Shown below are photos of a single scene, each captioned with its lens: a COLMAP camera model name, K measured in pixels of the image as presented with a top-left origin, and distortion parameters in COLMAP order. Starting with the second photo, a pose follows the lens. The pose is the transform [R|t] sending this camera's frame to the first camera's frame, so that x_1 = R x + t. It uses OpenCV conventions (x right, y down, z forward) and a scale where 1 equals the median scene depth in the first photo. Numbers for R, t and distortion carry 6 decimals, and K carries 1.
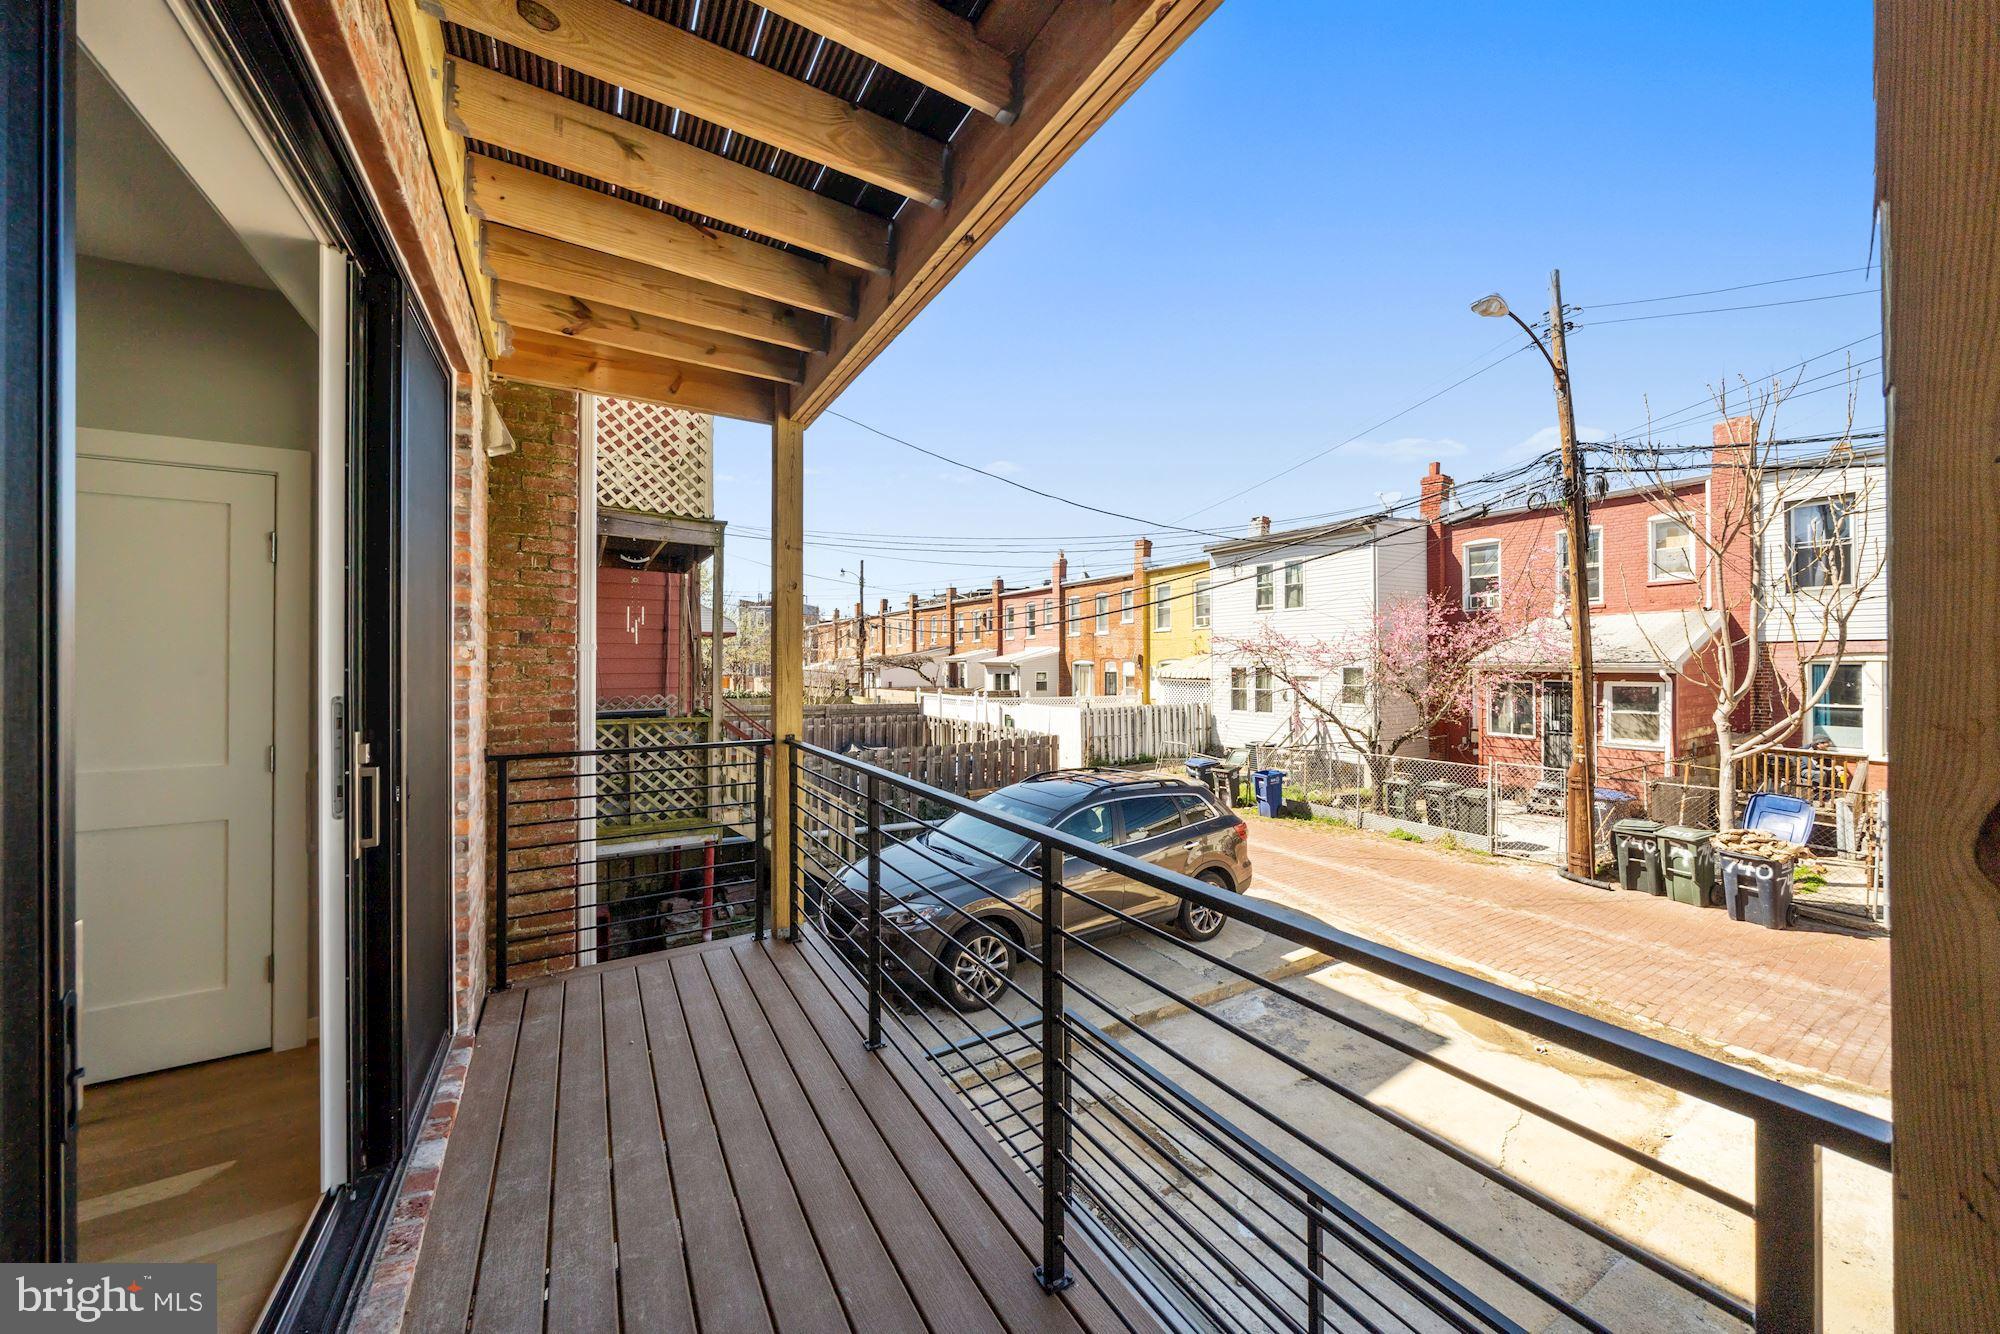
lens RADIAL K [[702.1, 0, 1010.7], [0, 702.1, 656.1], [0, 0, 1]] dist [-0.007023, -0.000090]
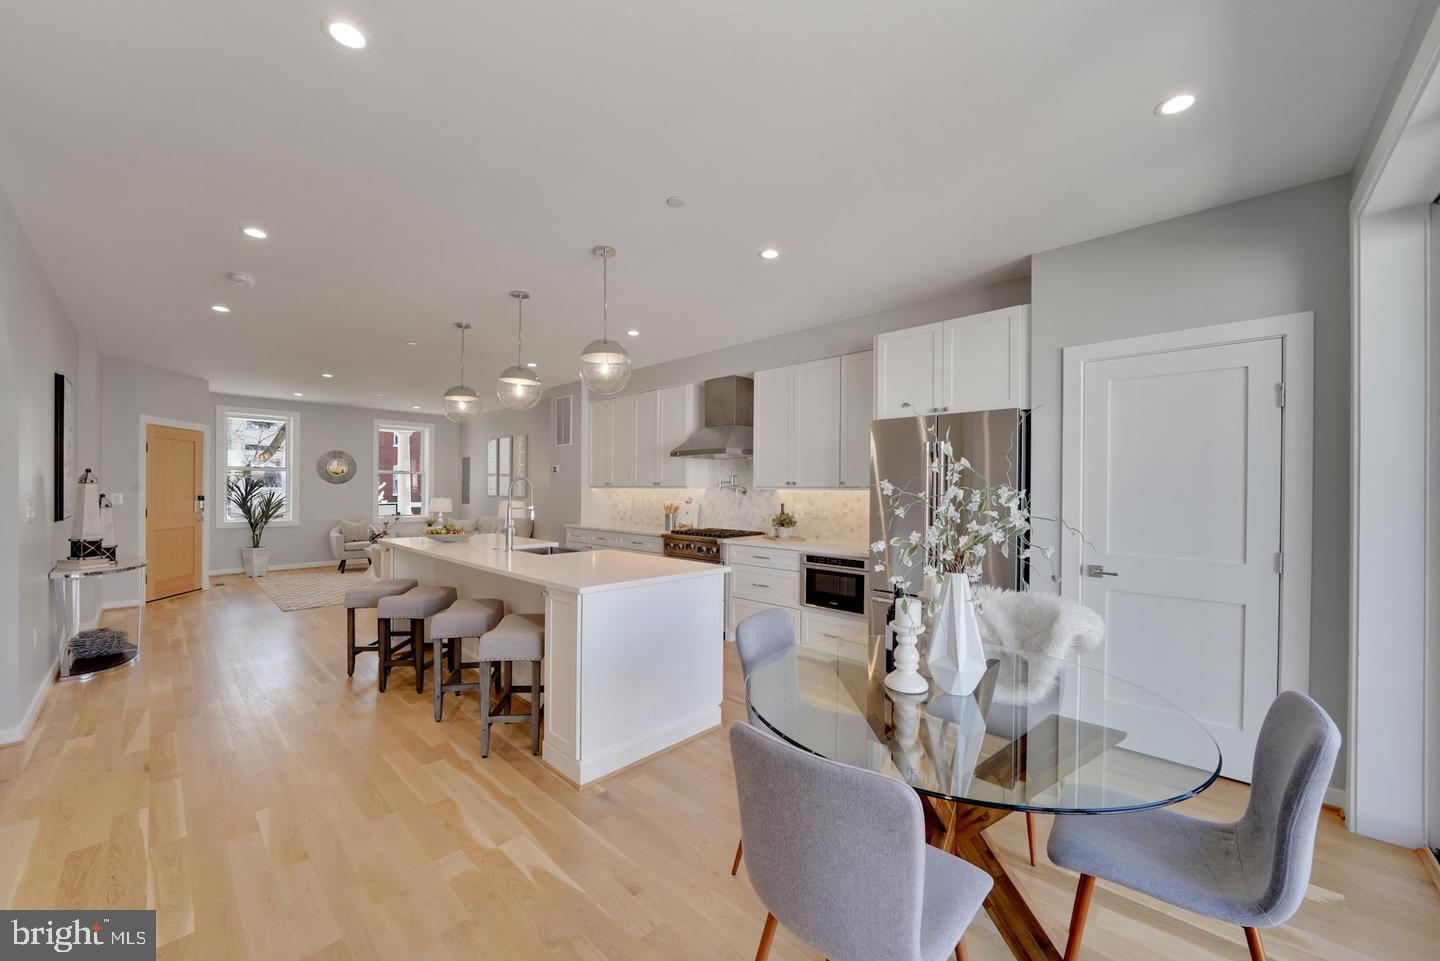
lens RADIAL K [[535.8, 0, 719.0], [0, 535.8, 492.9], [0, 0, 1]] dist [-0.014484, -0.000044]
pose [[0.253791, 0.010738, -0.967199, -0.097712], [-0.001824, 0.999942, 0.010623, 0.003199], [0.967257, -0.000932, 0.253796, -0.052040]]
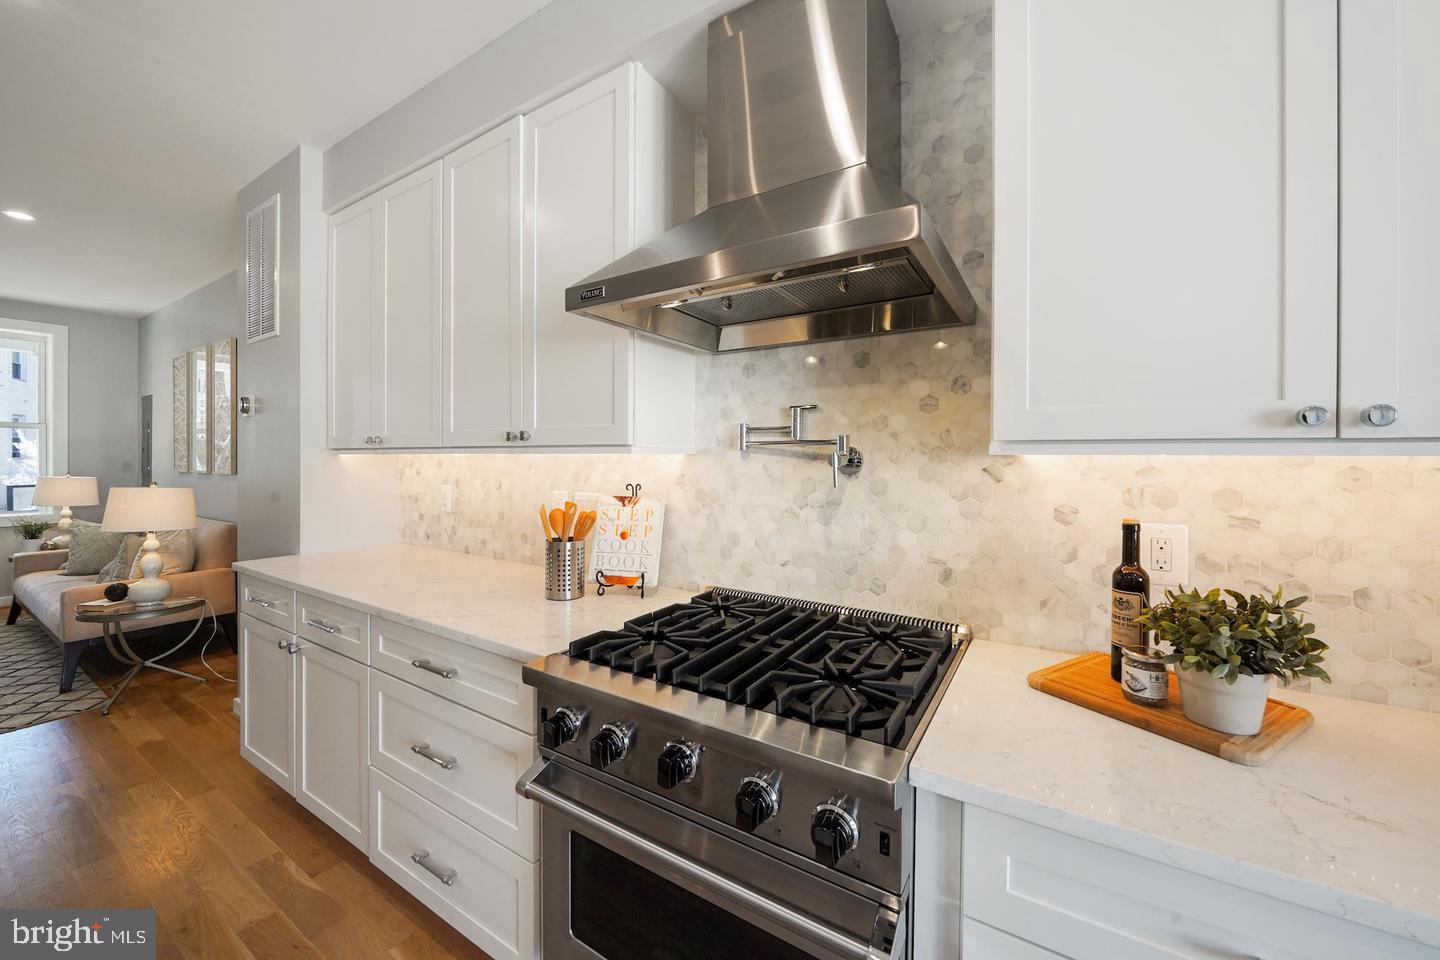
lens RADIAL K [[537.6, 0, 722.7], [0, 537.6, 469.0], [0, 0, 1]] dist [-0.007877, 0.000561]
pose [[0.444285, 0.023174, -0.895586, -0.485974], [0.000221, 0.999663, 0.025977, 0.005144], [0.895886, -0.011739, 0.444130, 0.011500]]
